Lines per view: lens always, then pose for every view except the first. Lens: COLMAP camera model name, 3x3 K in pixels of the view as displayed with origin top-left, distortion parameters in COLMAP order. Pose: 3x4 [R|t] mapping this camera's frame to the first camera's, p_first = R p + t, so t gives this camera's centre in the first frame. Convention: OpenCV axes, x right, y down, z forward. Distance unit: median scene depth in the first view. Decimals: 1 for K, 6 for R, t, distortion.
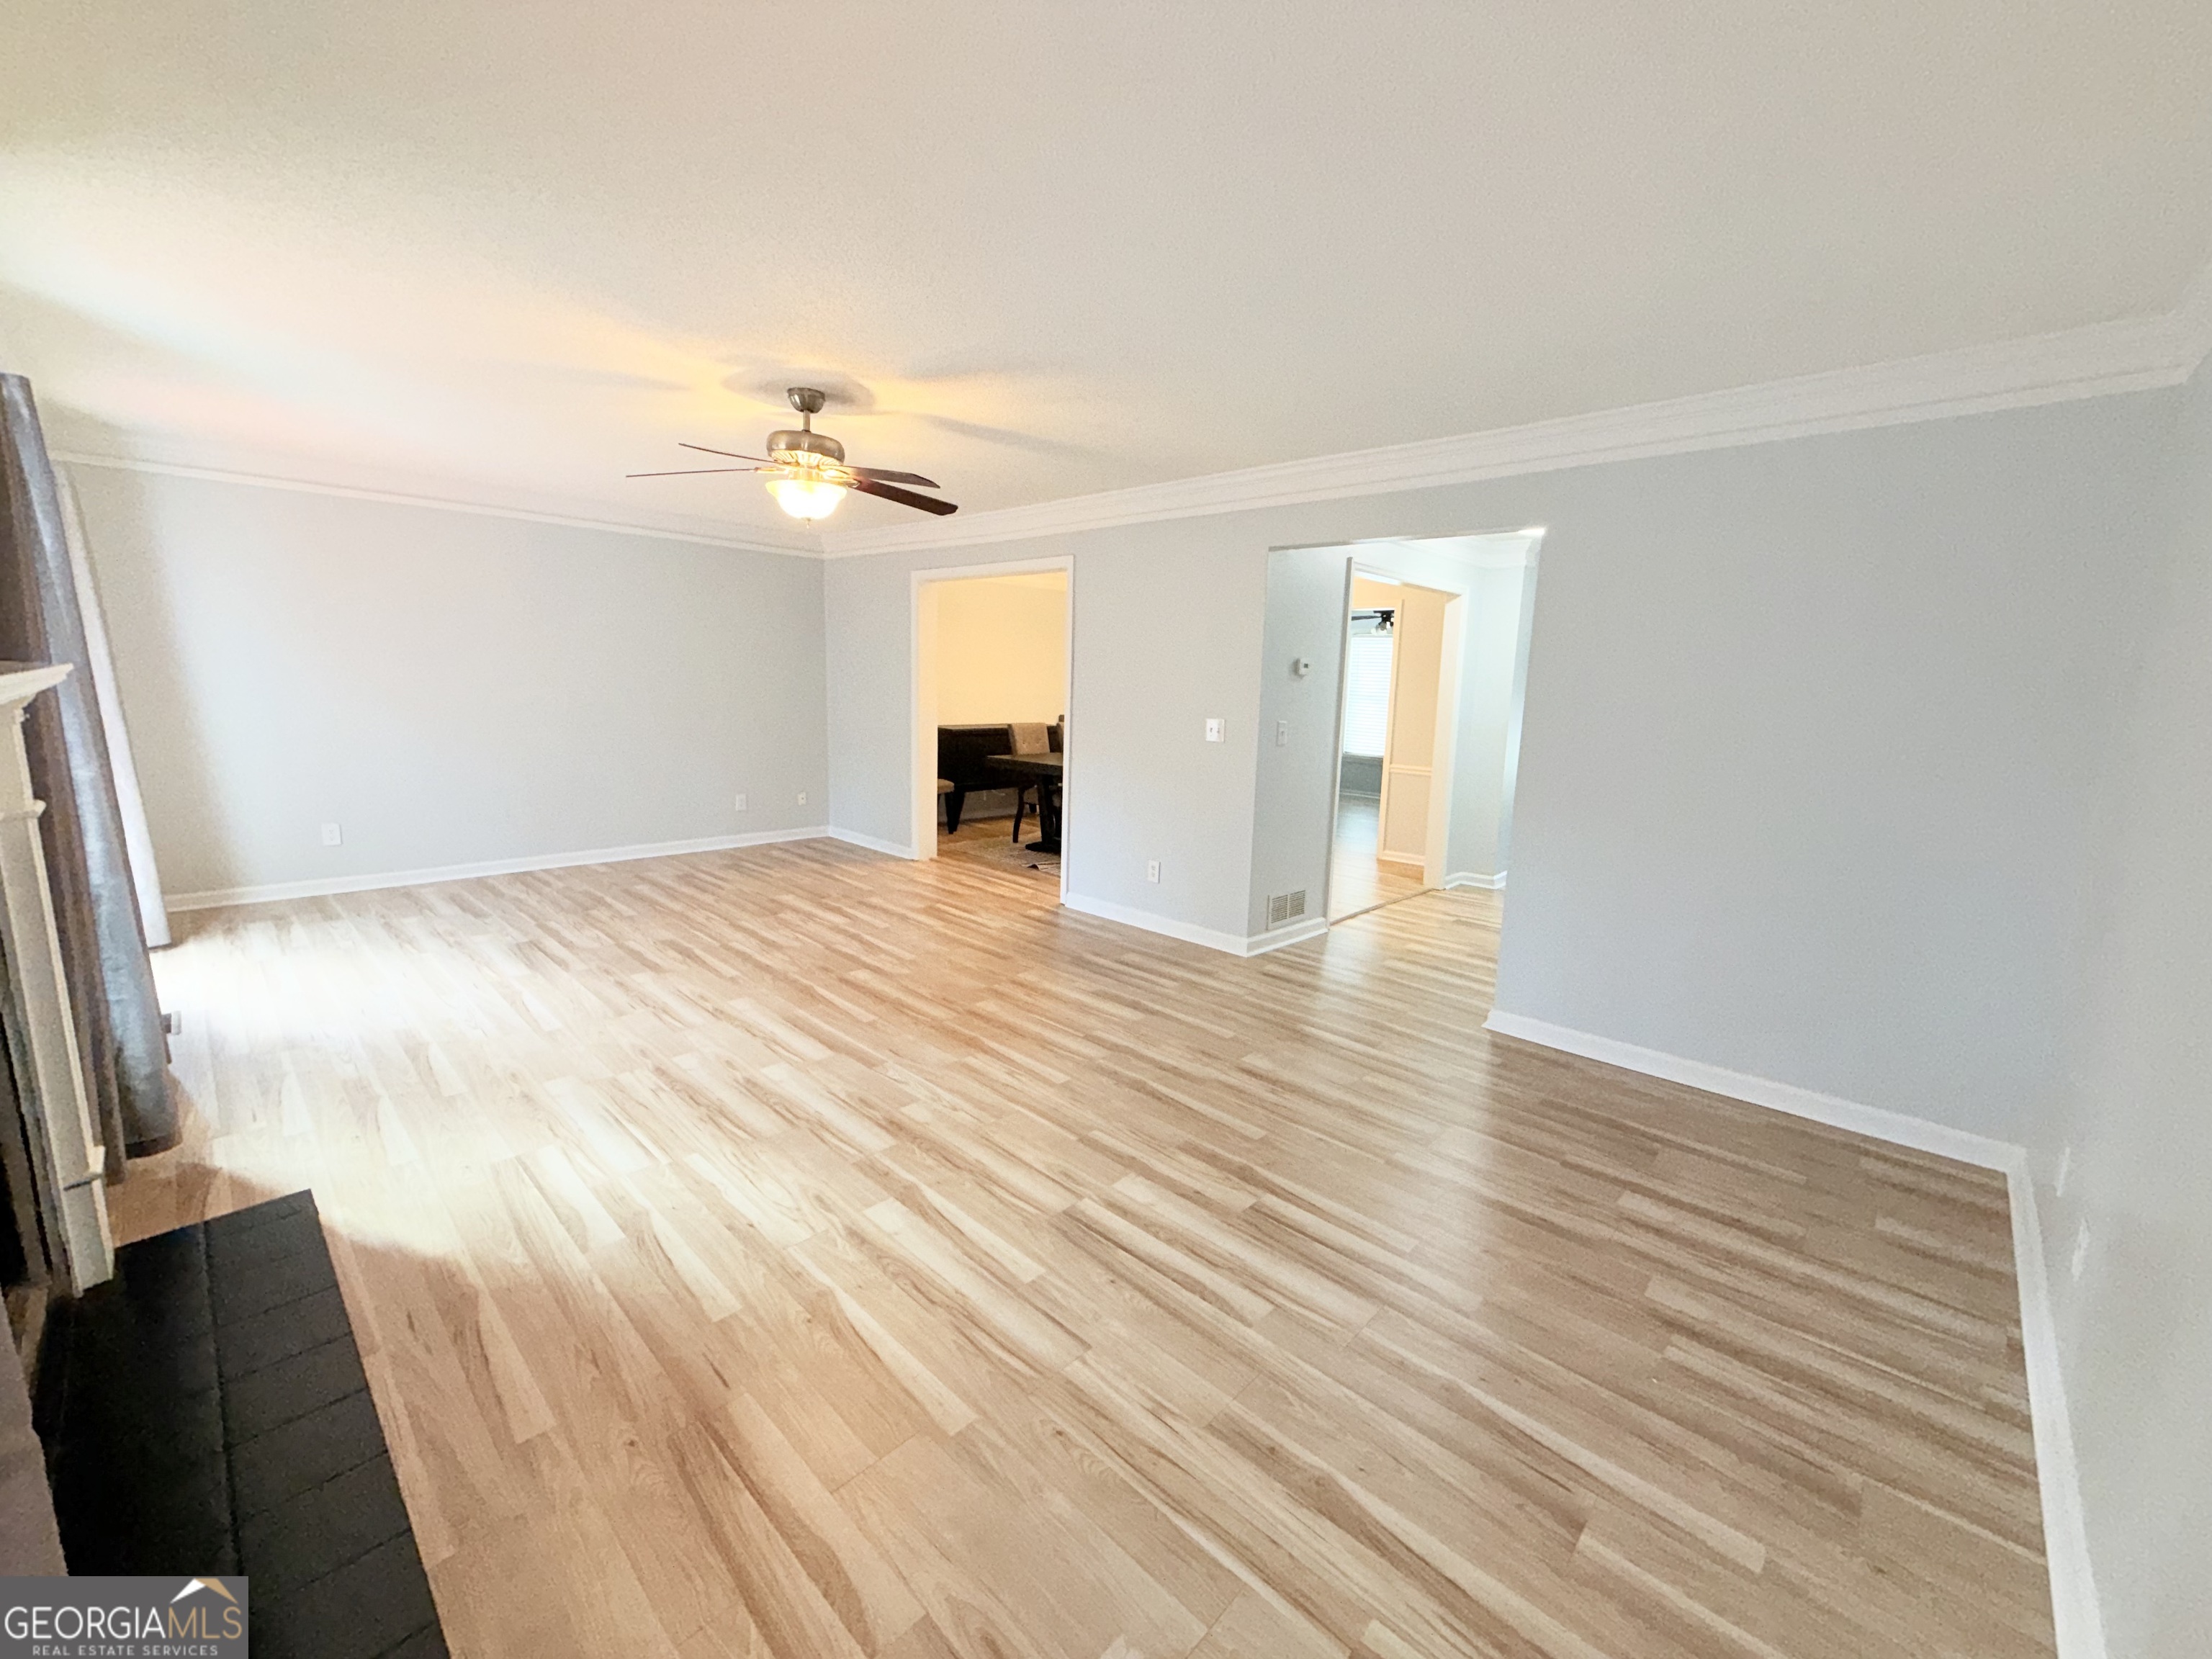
lens RADIAL K [[886.6, 0, 1085.5], [0, 886.6, 819.2], [0, 0, 1]] dist [0.003894, -0.000531]
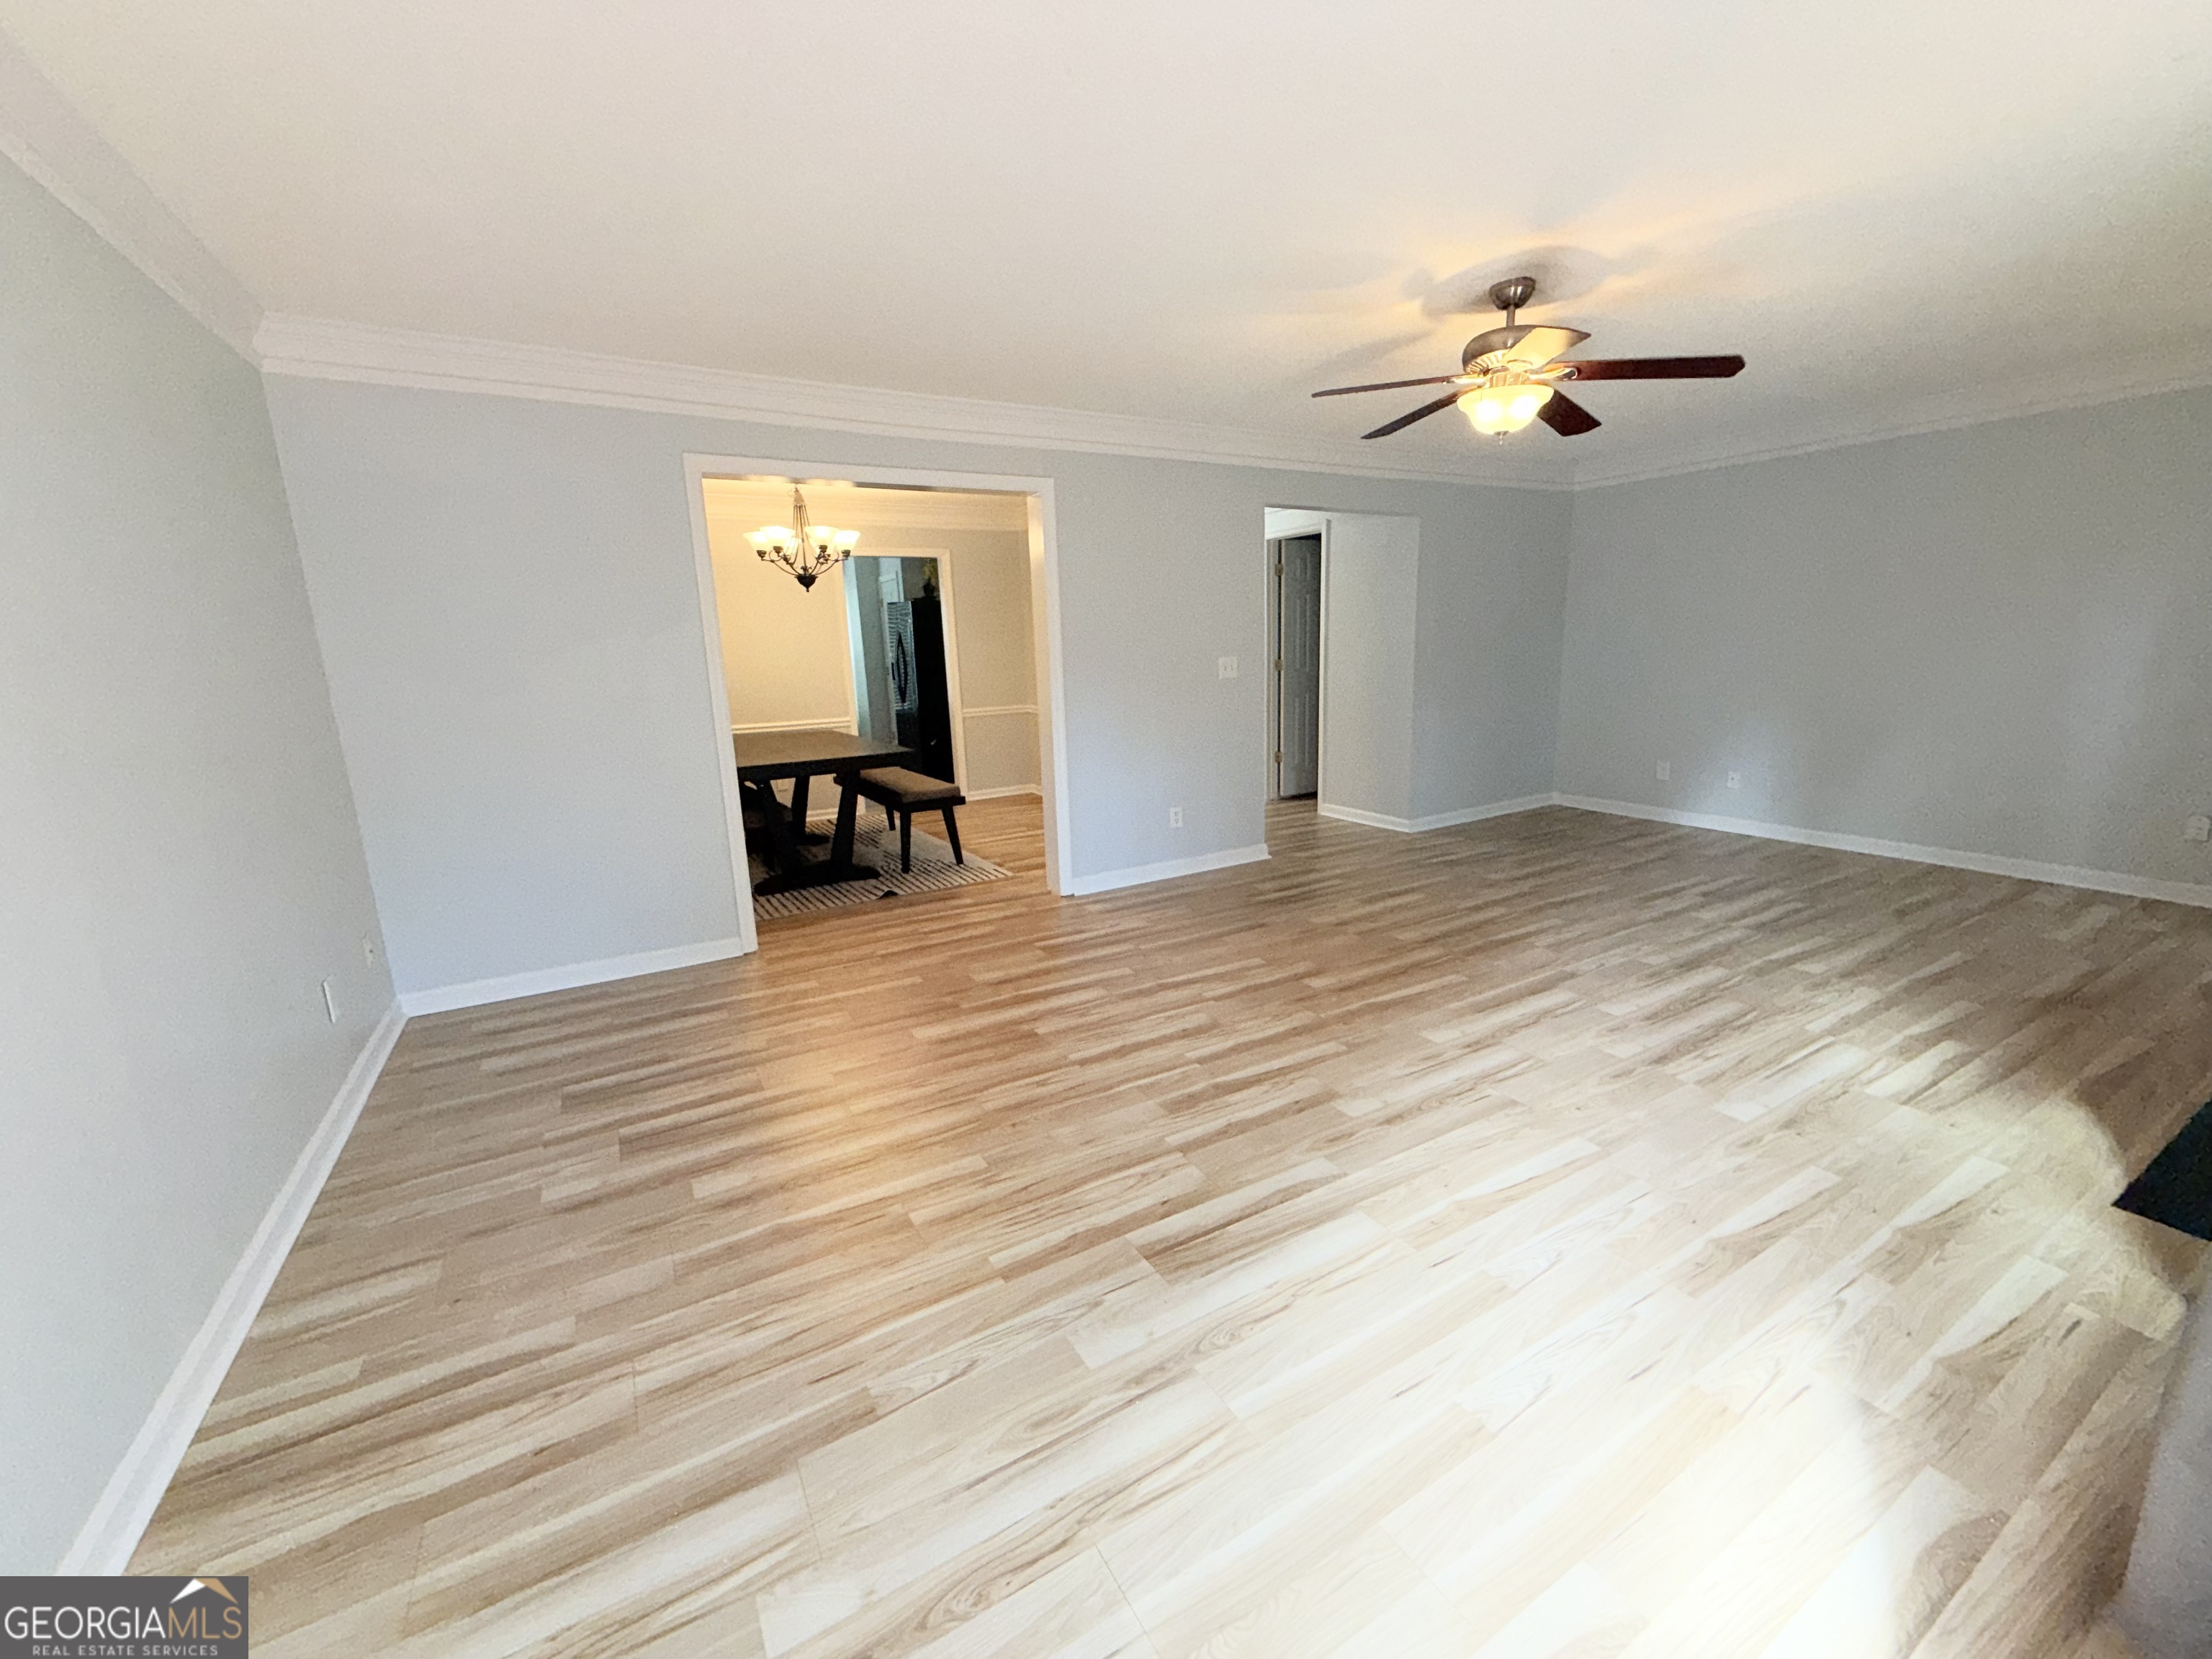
lens RADIAL K [[886.6, 0, 1119.8], [0, 886.6, 816.5], [0, 0, 1]] dist [0.003894, -0.000531]
pose [[0.264715, -0.228460, 0.936873, -1.134884], [0.189894, 0.964858, 0.181629, -0.176057], [-0.945445, 0.129826, 0.298796, 0.982974]]
